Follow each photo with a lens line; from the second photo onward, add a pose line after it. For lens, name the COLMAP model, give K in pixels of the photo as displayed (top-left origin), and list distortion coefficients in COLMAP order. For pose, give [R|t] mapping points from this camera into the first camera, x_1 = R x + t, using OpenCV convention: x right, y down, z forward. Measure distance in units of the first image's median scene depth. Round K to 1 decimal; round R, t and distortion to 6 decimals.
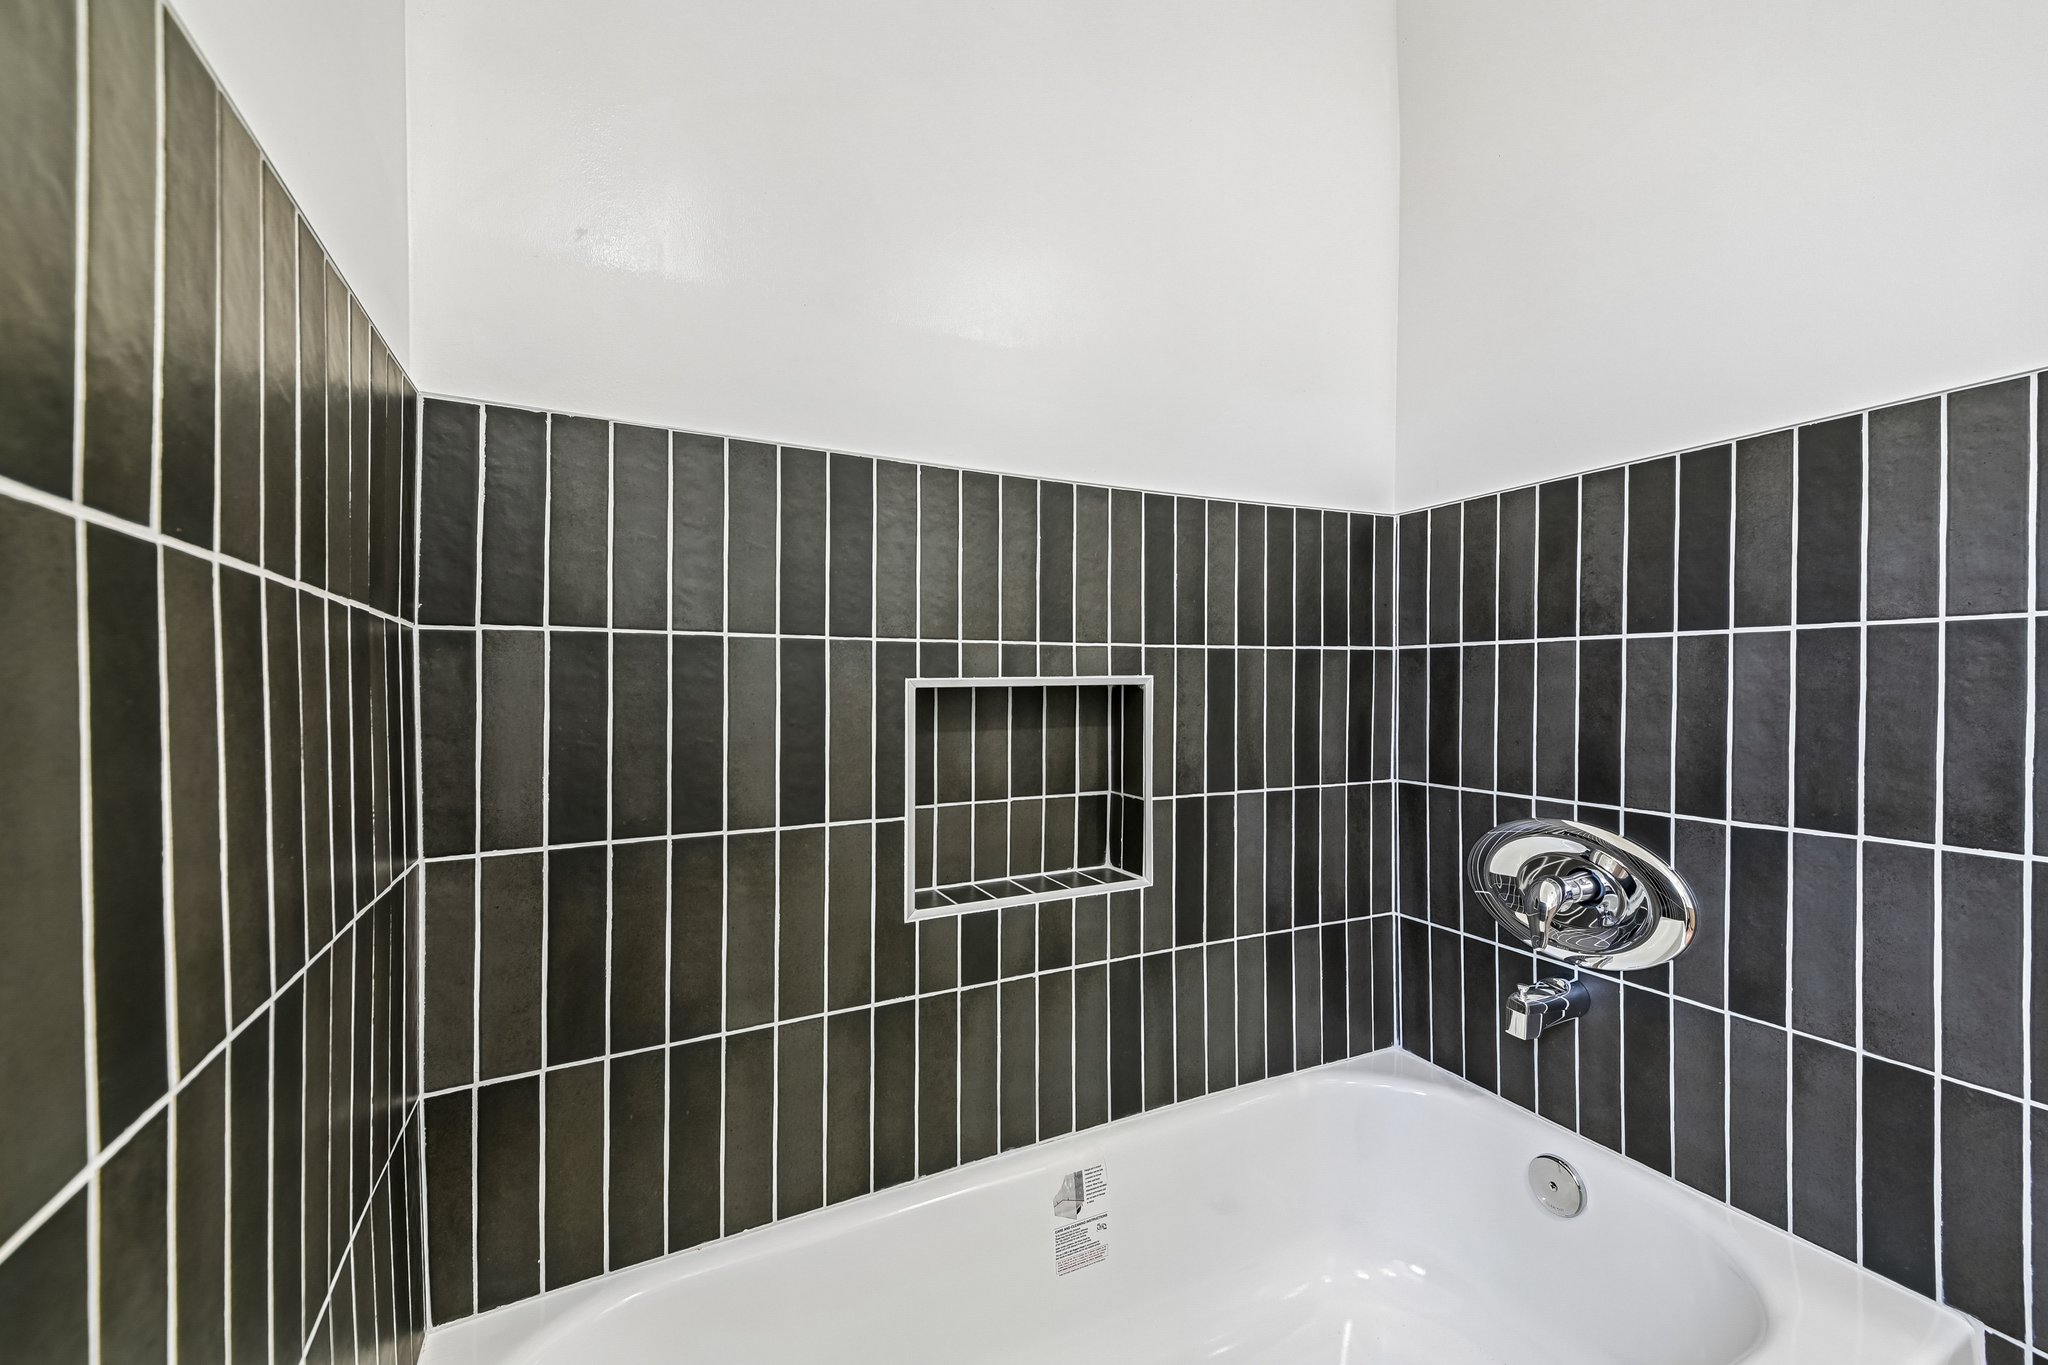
lens RADIAL K [[856.9, 0, 1046.0], [0, 856.9, 669.2], [0, 0, 1]] dist [0.052368, -0.034850]
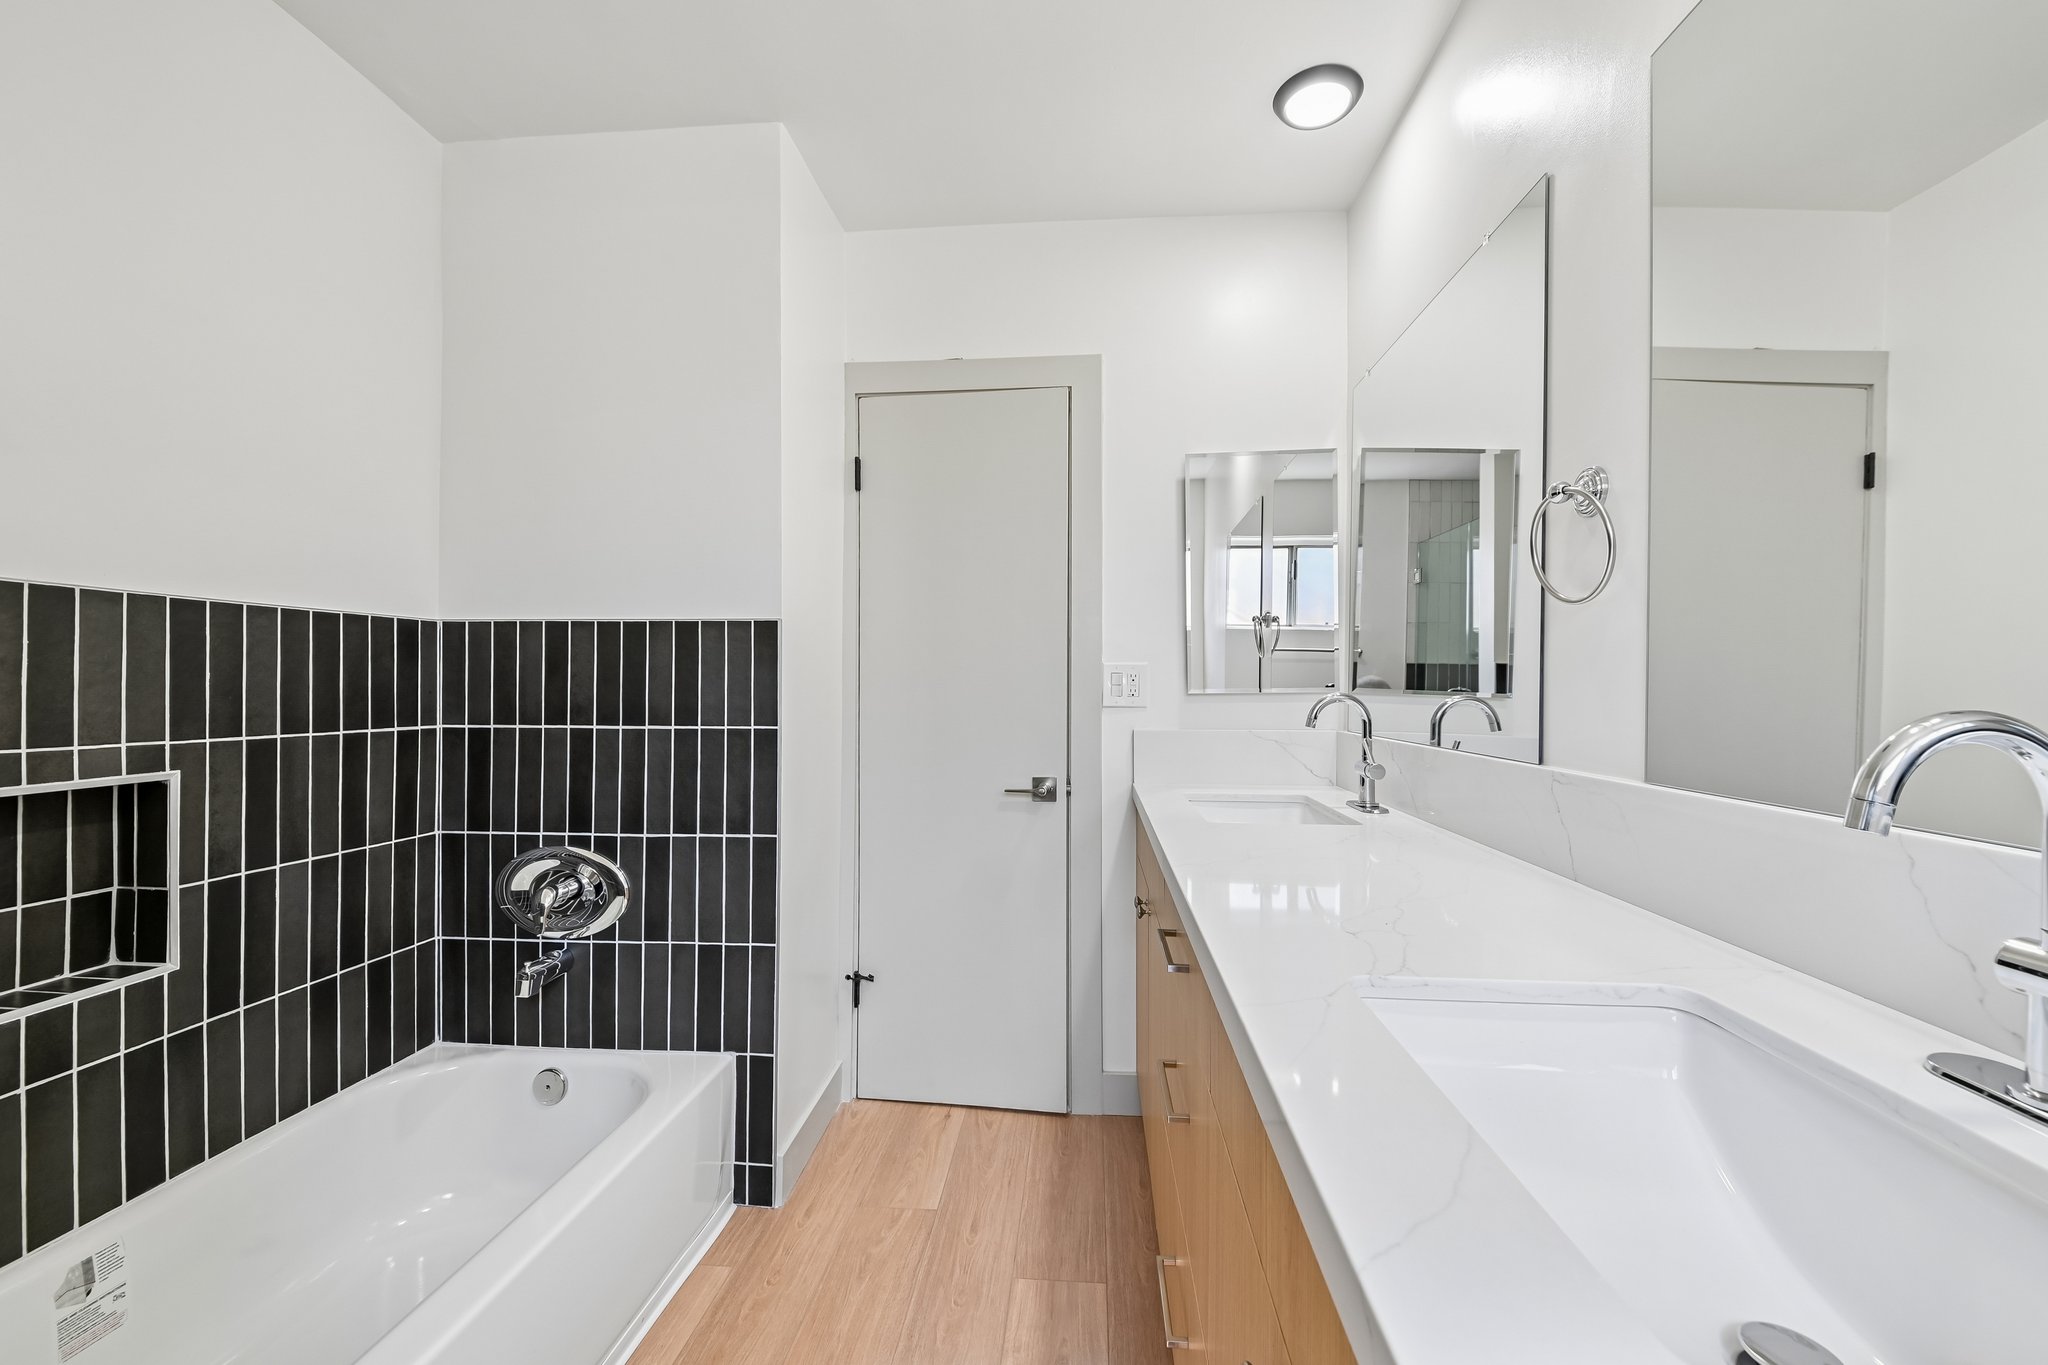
lens RADIAL K [[845.4, 0, 1020.4], [0, 845.4, 679.9], [0, 0, 1]] dist [0.002478, 0.000074]
pose [[0.562985, 0.001791, 0.826465, -0.157908], [0.001355, 0.999994, -0.003091, -0.101272], [-0.826466, 0.002860, 0.562979, -0.453096]]
